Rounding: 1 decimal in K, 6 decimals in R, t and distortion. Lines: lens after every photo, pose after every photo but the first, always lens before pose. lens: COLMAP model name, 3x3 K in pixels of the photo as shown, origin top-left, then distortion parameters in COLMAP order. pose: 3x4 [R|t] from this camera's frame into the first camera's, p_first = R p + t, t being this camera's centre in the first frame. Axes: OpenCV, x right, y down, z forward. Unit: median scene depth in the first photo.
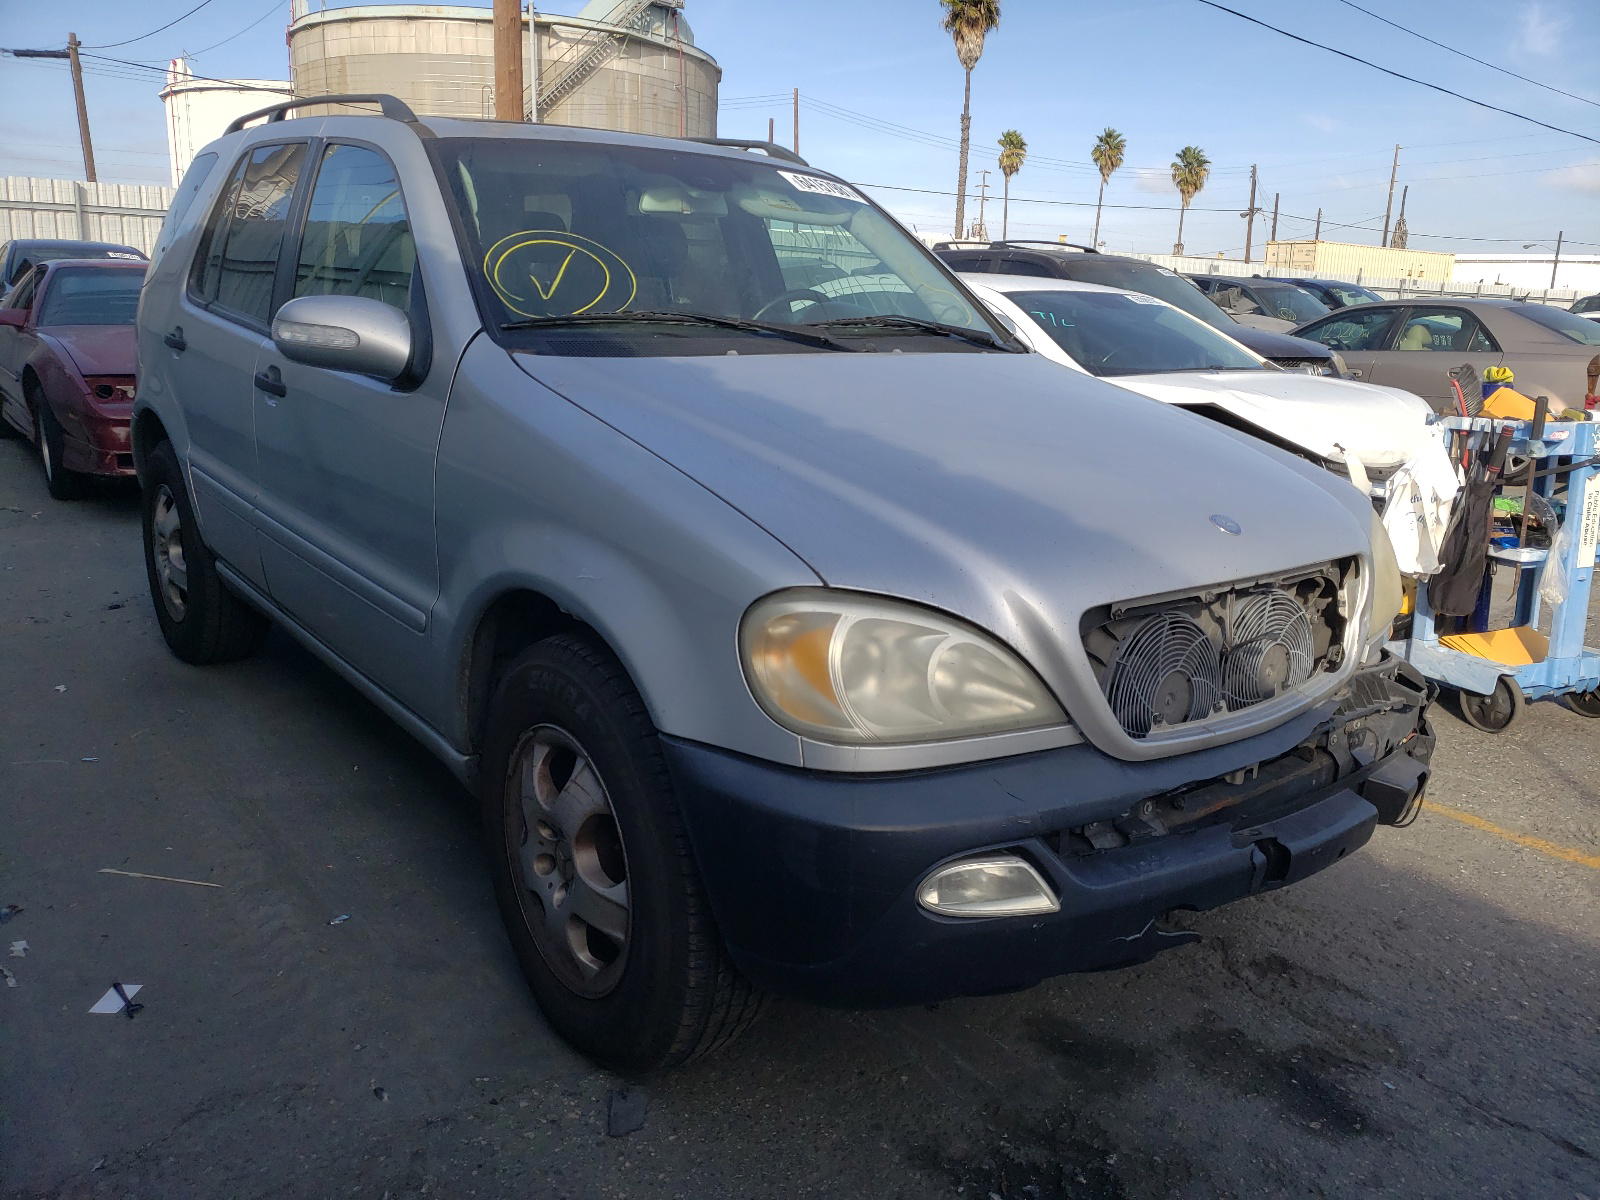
lens RADIAL K [[1292.5, 0, 801.6], [0, 1292.5, 598.1], [0, 0, 1]] dist [0.027640, -0.007226]
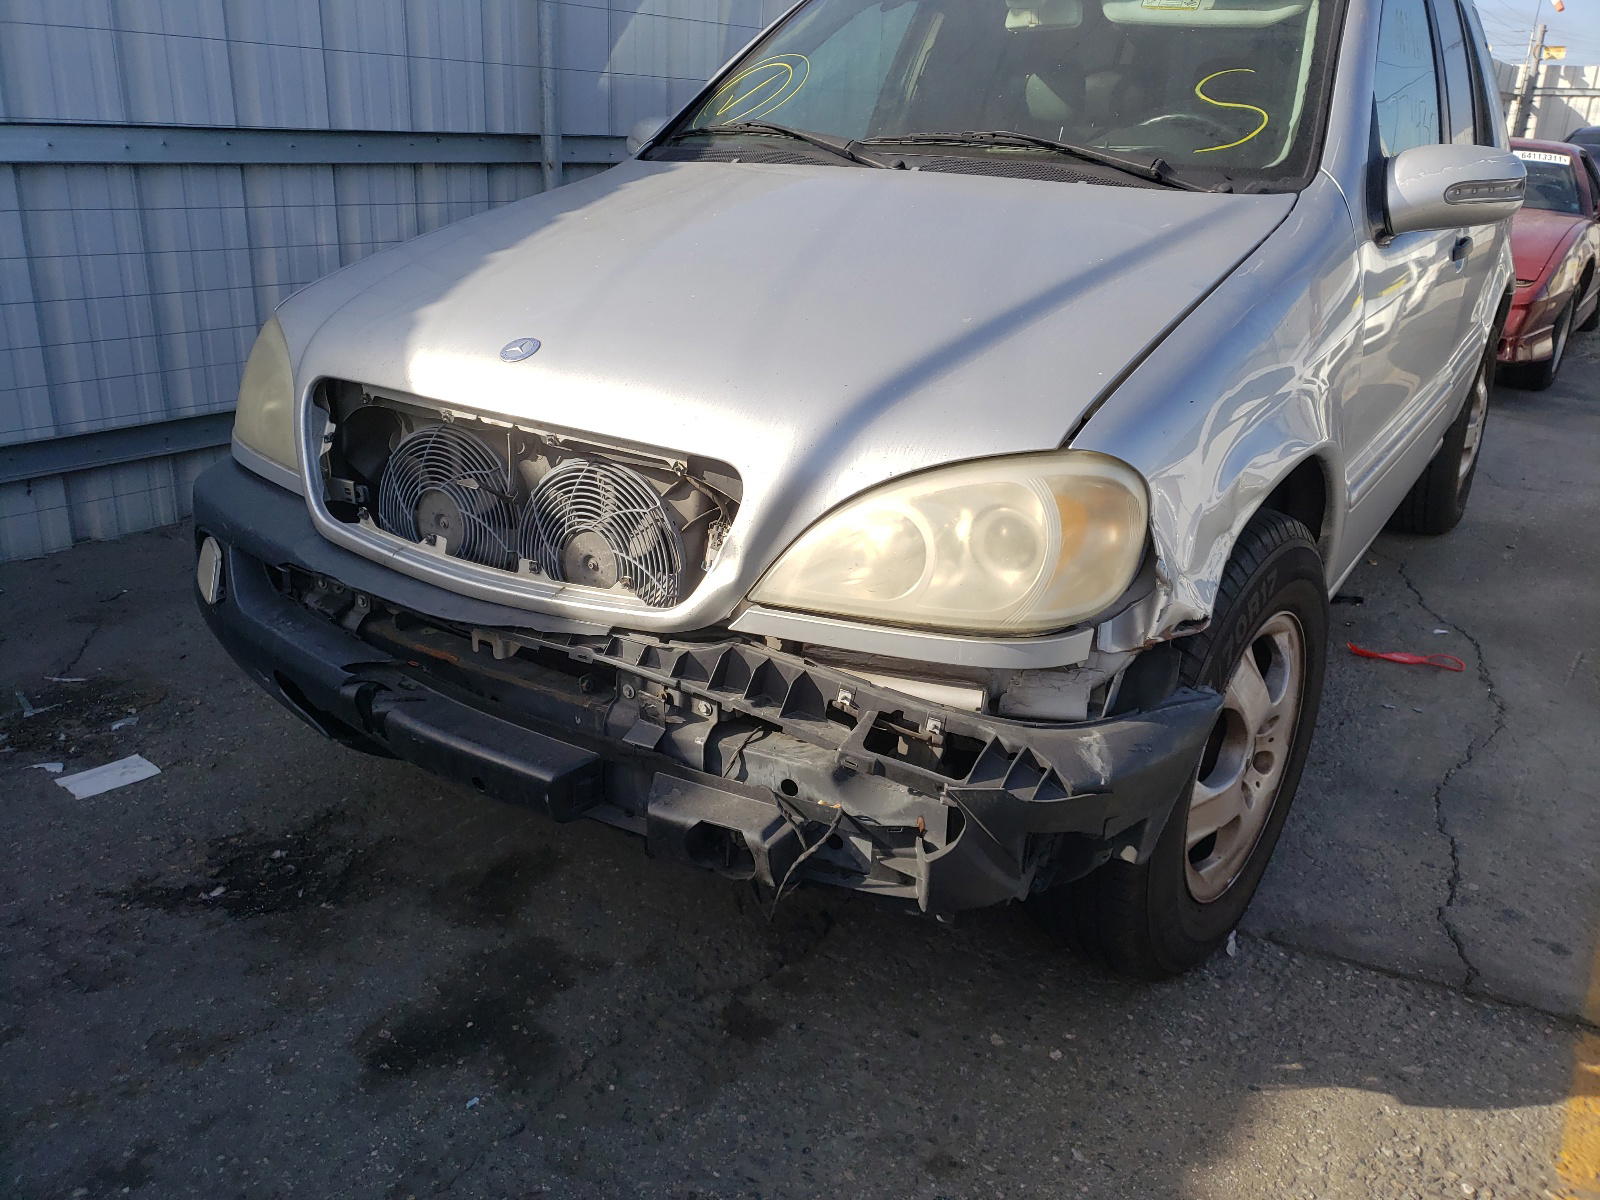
lens RADIAL K [[1292.5, 0, 785.5], [0, 1292.5, 592.3], [0, 0, 1]] dist [0.027640, -0.007226]
pose [[0.252695, 0.297069, -0.920812, 1.188932], [-0.243616, 0.940573, 0.236589, -0.149868], [0.936374, 0.164540, 0.310049, 0.933729]]
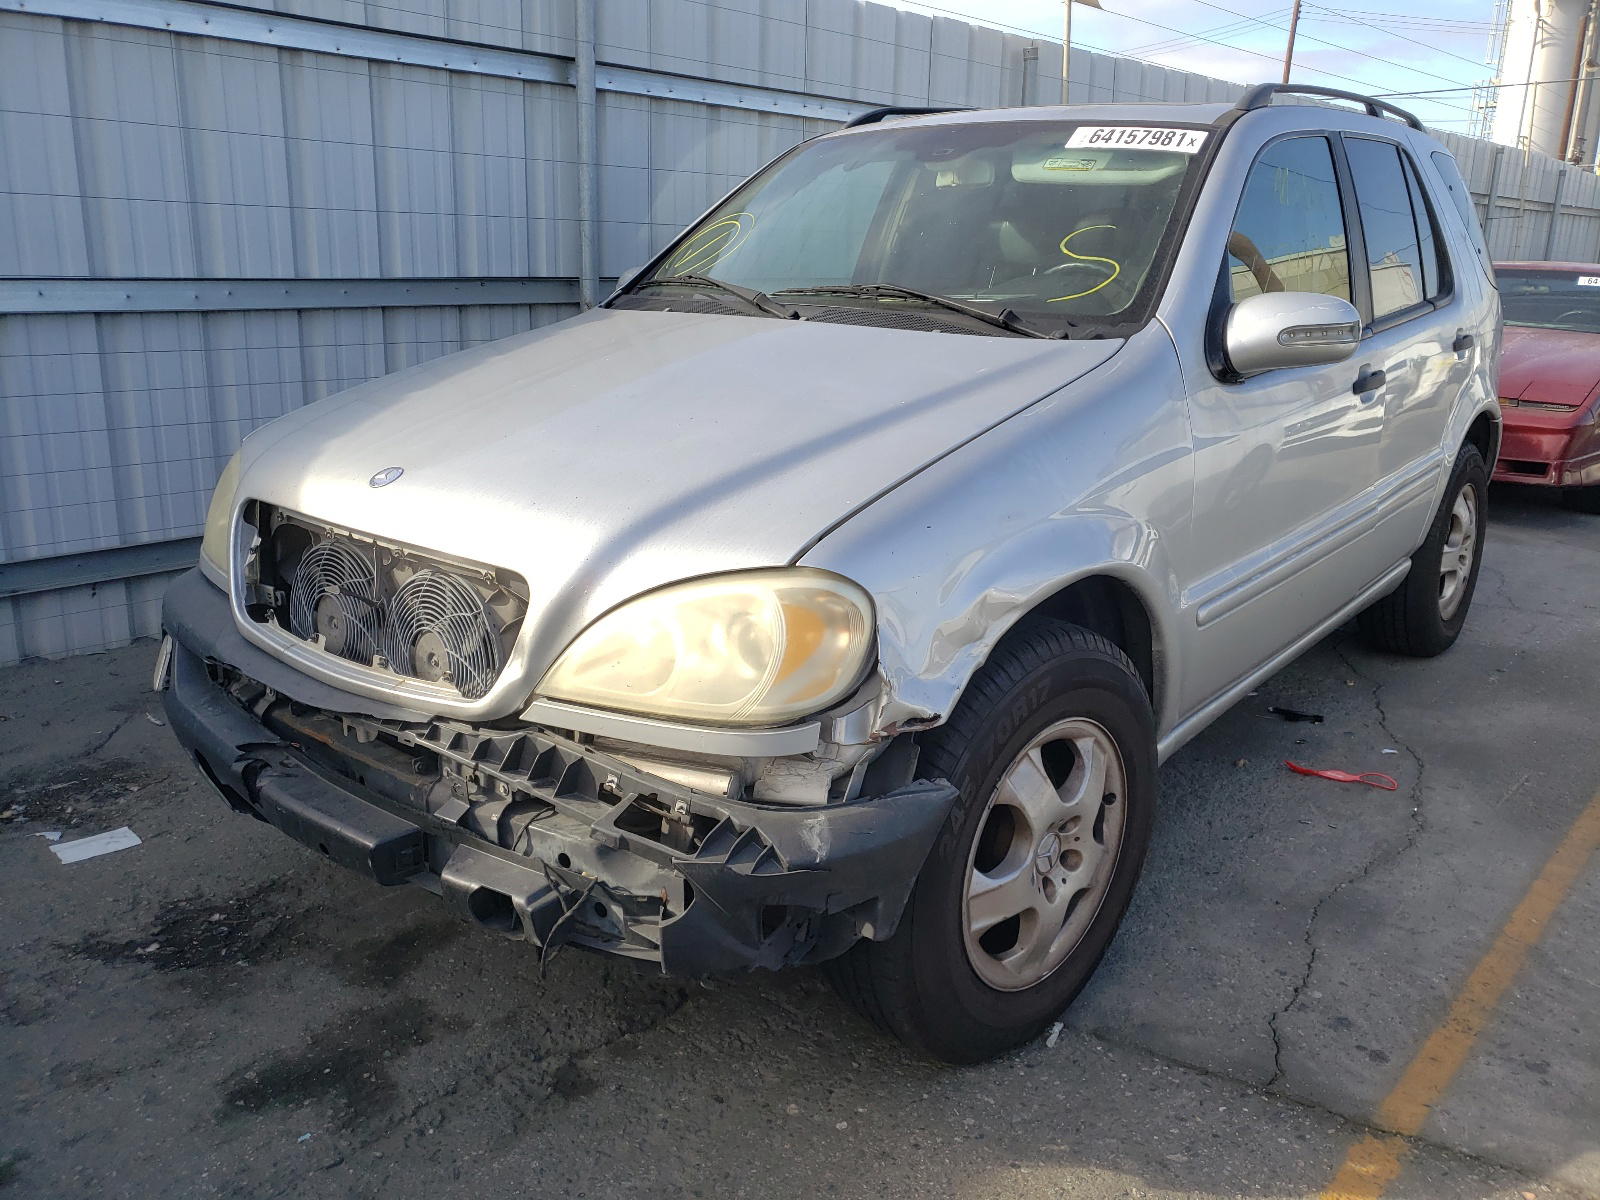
lens RADIAL K [[1292.5, 0, 798.0], [0, 1292.5, 588.1], [0, 0, 1]] dist [0.027640, -0.007226]
pose [[0.151756, 0.214645, -0.964830, 1.343104], [-0.239911, 0.954945, 0.174710, -0.223895], [0.958860, 0.204960, 0.196414, 1.130615]]
